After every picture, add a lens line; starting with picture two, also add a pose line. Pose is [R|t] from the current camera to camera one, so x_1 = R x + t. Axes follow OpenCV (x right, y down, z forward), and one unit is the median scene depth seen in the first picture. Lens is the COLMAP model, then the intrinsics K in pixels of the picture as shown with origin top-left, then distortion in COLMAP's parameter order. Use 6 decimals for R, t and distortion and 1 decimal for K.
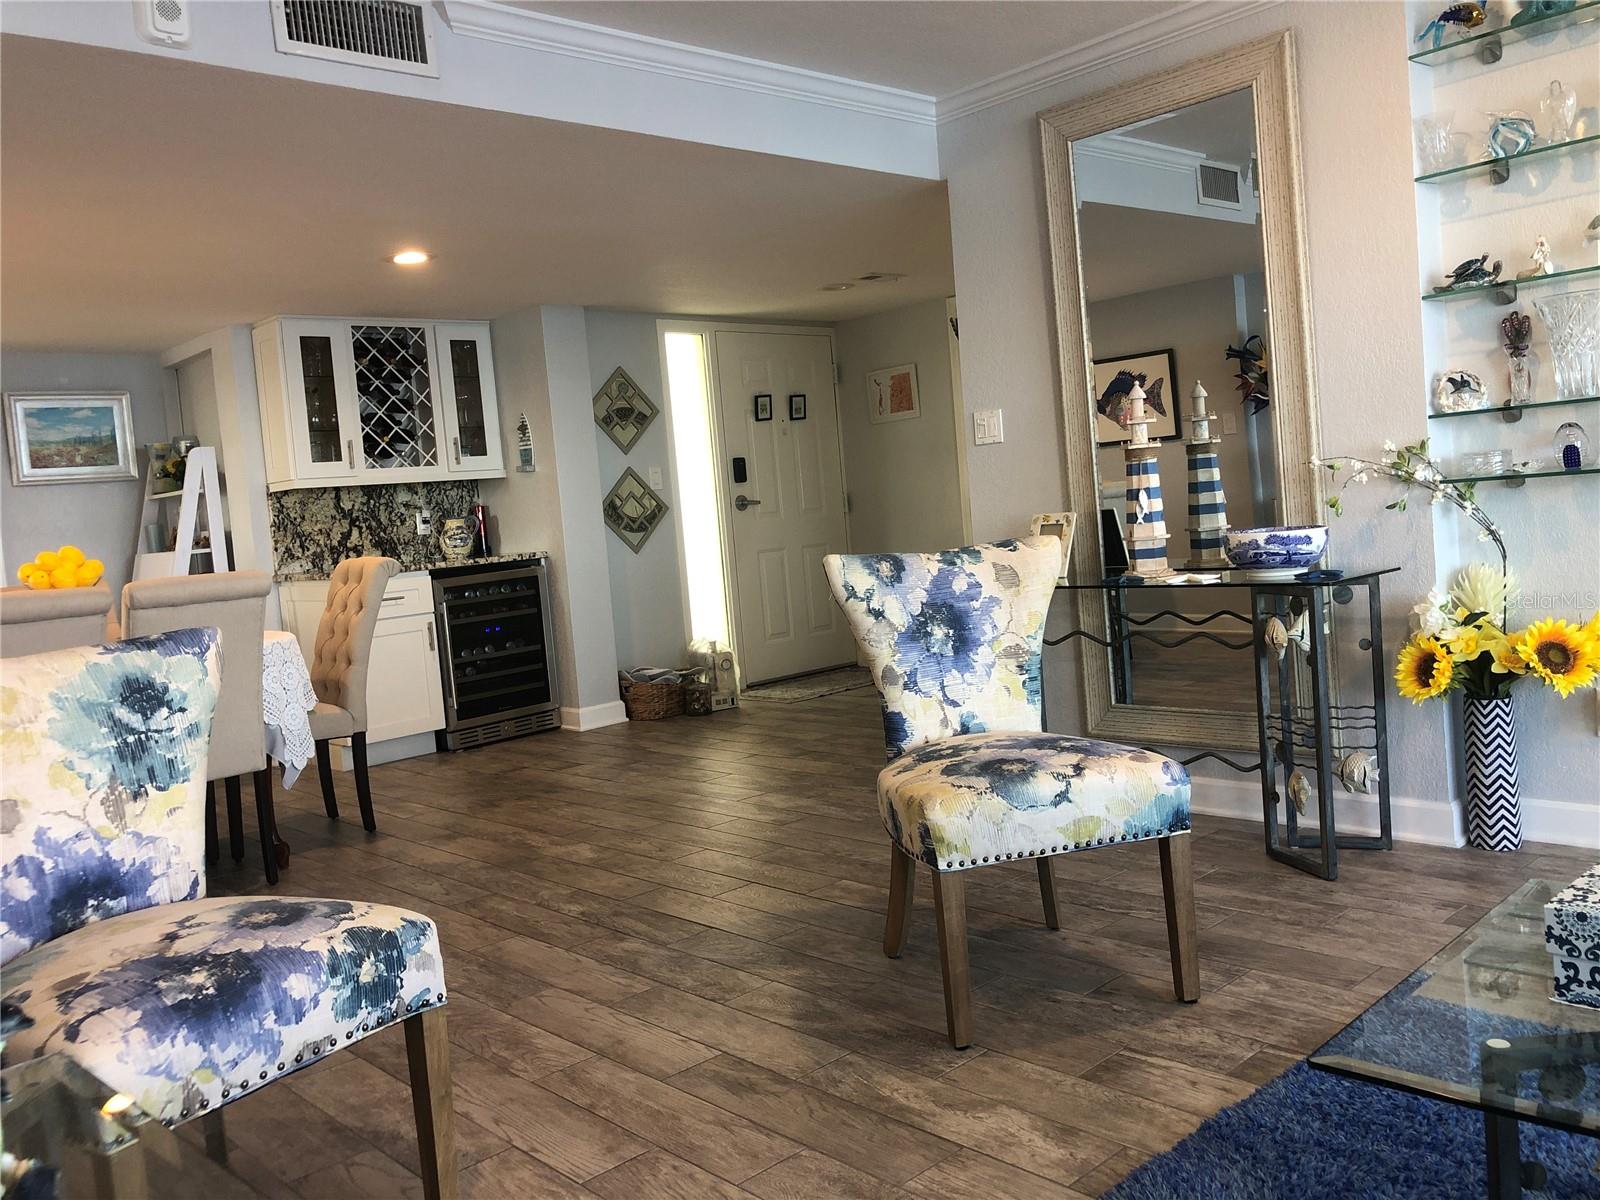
lens RADIAL K [[1302.7, 0, 785.8], [0, 1302.7, 597.3], [0, 0, 1]] dist [0.056367, -0.072478]
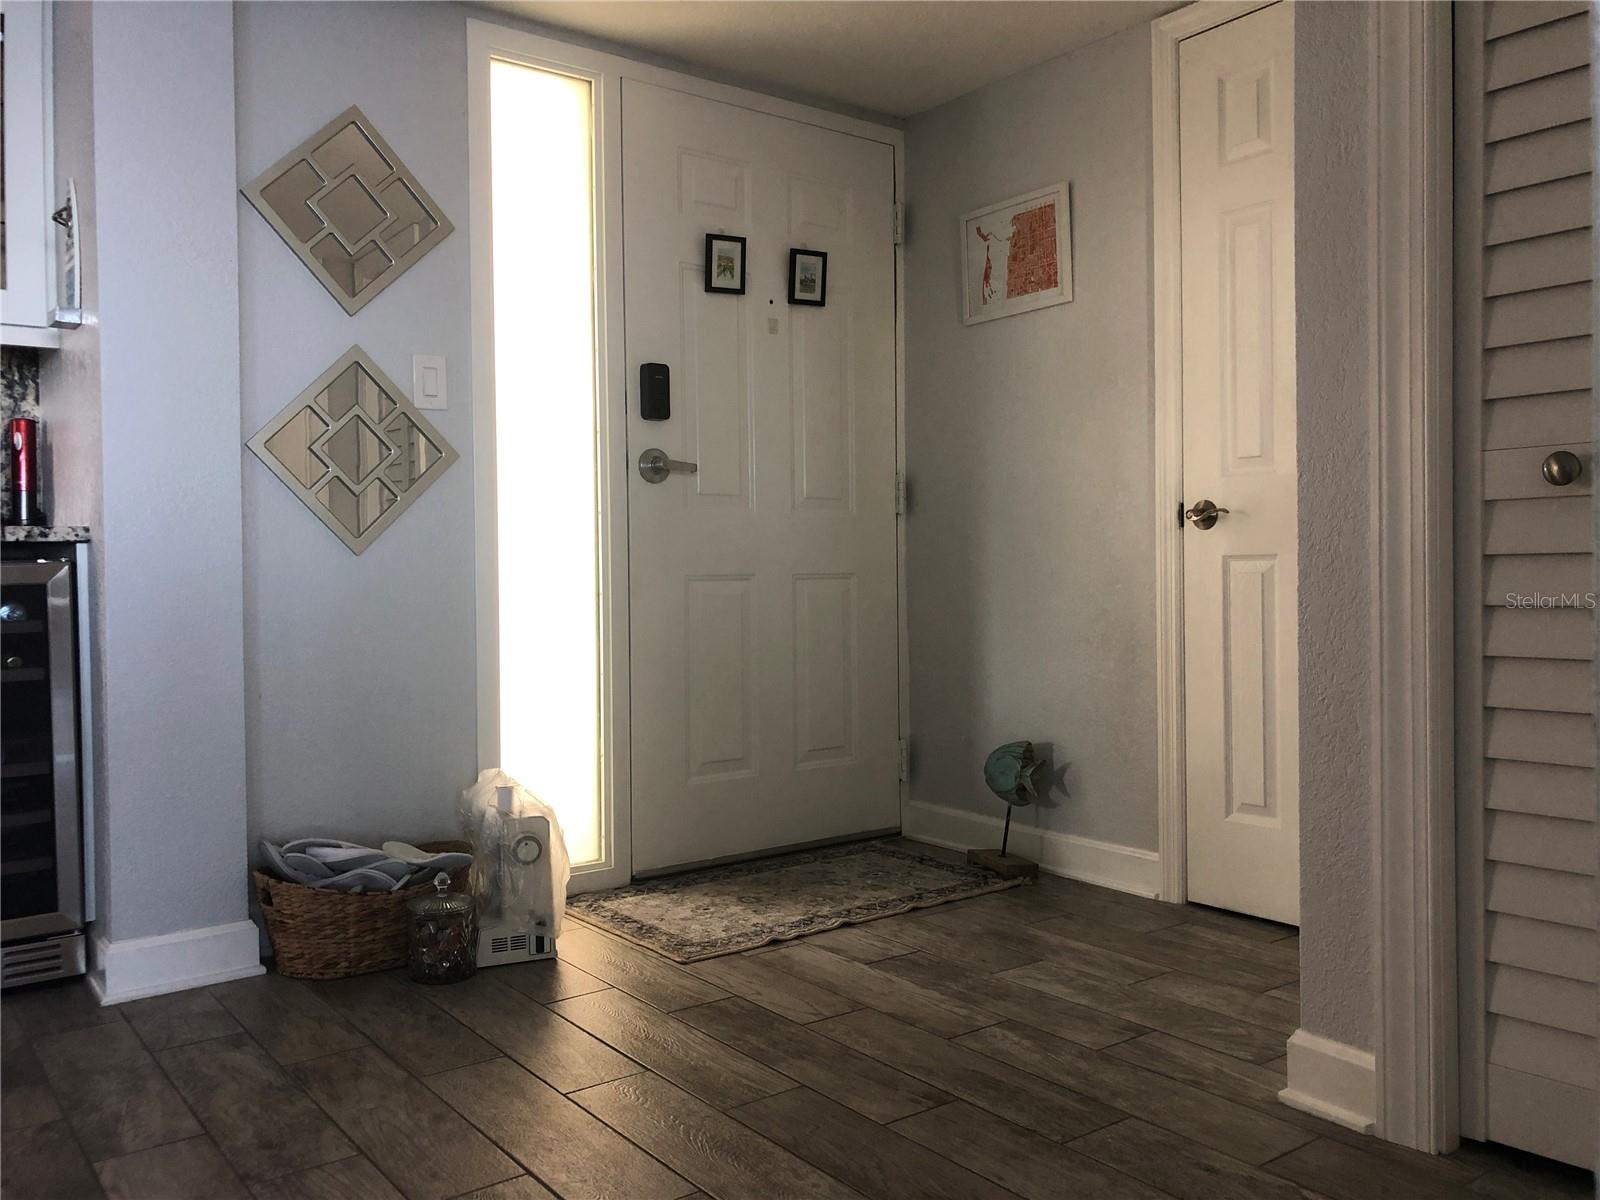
lens RADIAL K [[1306.3, 0, 800.3], [0, 1306.3, 611.7], [0, 0, 1]] dist [0.002644, 0.003989]
pose [[0.993172, 0.075800, -0.088678, 0.061343], [-0.078612, 0.996493, -0.028660, -0.014075], [0.086195, 0.035435, 0.995648, 0.578359]]
